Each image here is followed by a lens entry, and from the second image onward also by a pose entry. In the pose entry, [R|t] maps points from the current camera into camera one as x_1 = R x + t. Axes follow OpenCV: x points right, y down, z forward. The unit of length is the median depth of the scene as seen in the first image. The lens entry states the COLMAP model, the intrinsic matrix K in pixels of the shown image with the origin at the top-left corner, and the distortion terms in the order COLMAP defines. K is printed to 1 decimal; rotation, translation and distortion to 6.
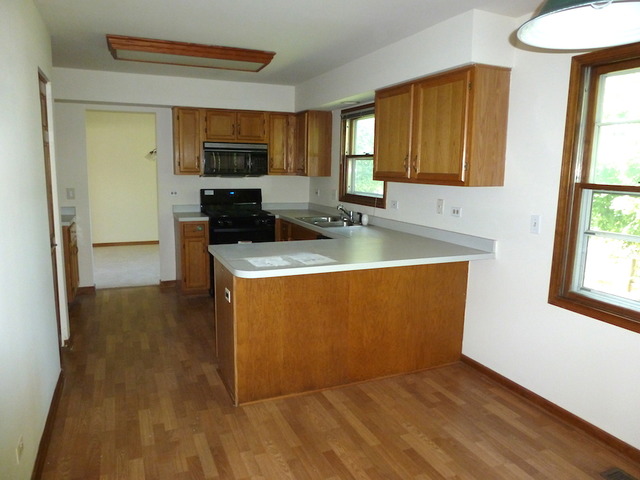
lens RADIAL K [[461.3, 0, 316.1], [0, 461.3, 237.7], [0, 0, 1]] dist [-0.043176, 0.003340]
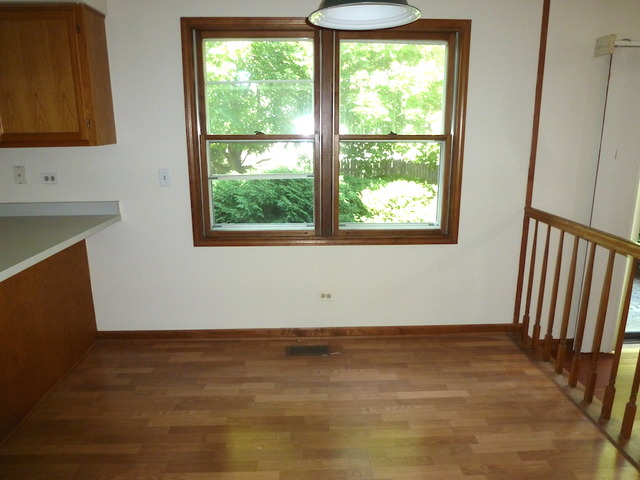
lens RADIAL K [[461.3, 0, 314.7], [0, 461.3, 240.7], [0, 0, 1]] dist [-0.043176, 0.003340]
pose [[0.372889, -0.237578, 0.896945, -0.375083], [0.154400, 0.969075, 0.192494, -0.039409], [-0.914940, 0.066709, 0.398040, 0.287769]]
